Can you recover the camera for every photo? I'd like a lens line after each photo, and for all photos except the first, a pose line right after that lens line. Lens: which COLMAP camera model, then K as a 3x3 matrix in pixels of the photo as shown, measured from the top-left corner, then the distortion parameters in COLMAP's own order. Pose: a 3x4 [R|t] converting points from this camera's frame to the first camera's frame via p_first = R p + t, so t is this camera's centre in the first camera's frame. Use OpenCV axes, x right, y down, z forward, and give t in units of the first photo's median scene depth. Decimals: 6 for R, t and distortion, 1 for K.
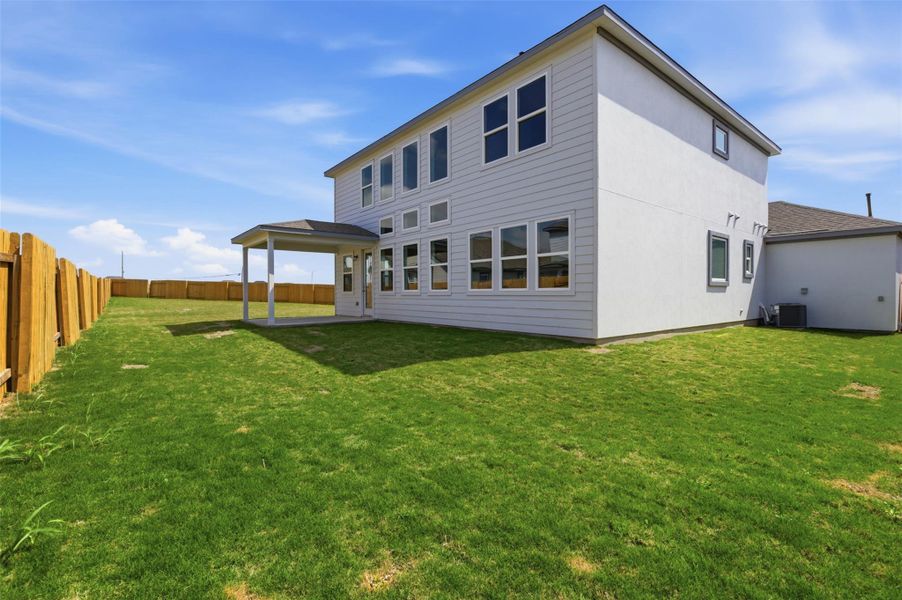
lens RADIAL K [[413.3, 0, 452.1], [0, 413.3, 293.6], [0, 0, 1]] dist [0.000150, 0.000644]
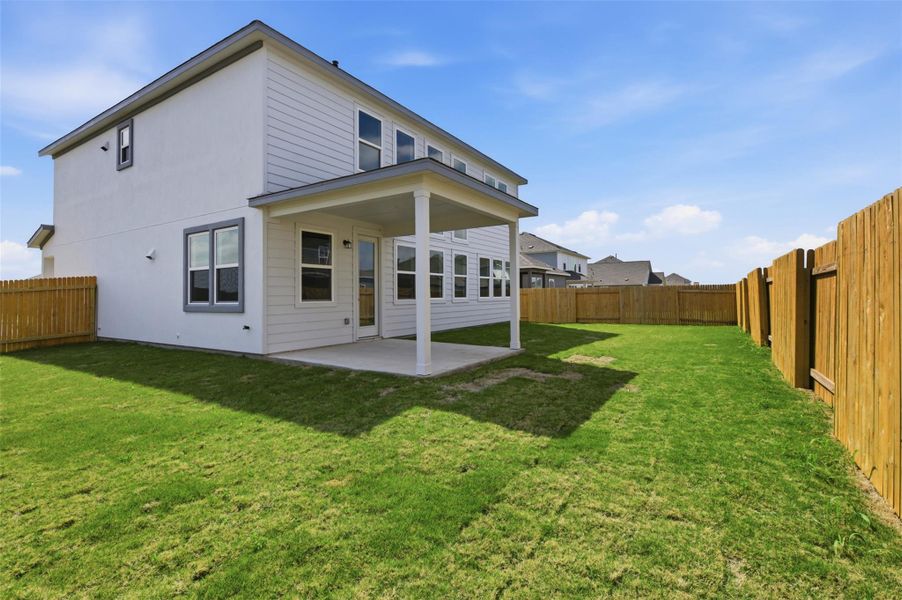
lens RADIAL K [[413.3, 0, 452.1], [0, 413.3, 293.6], [0, 0, 1]] dist [0.000150, 0.000644]
pose [[-0.318990, 0.027277, 0.947366, -0.962098], [0.029920, 0.999377, -0.018700, 0.000296], [-0.947286, 0.022380, -0.319607, 1.195862]]
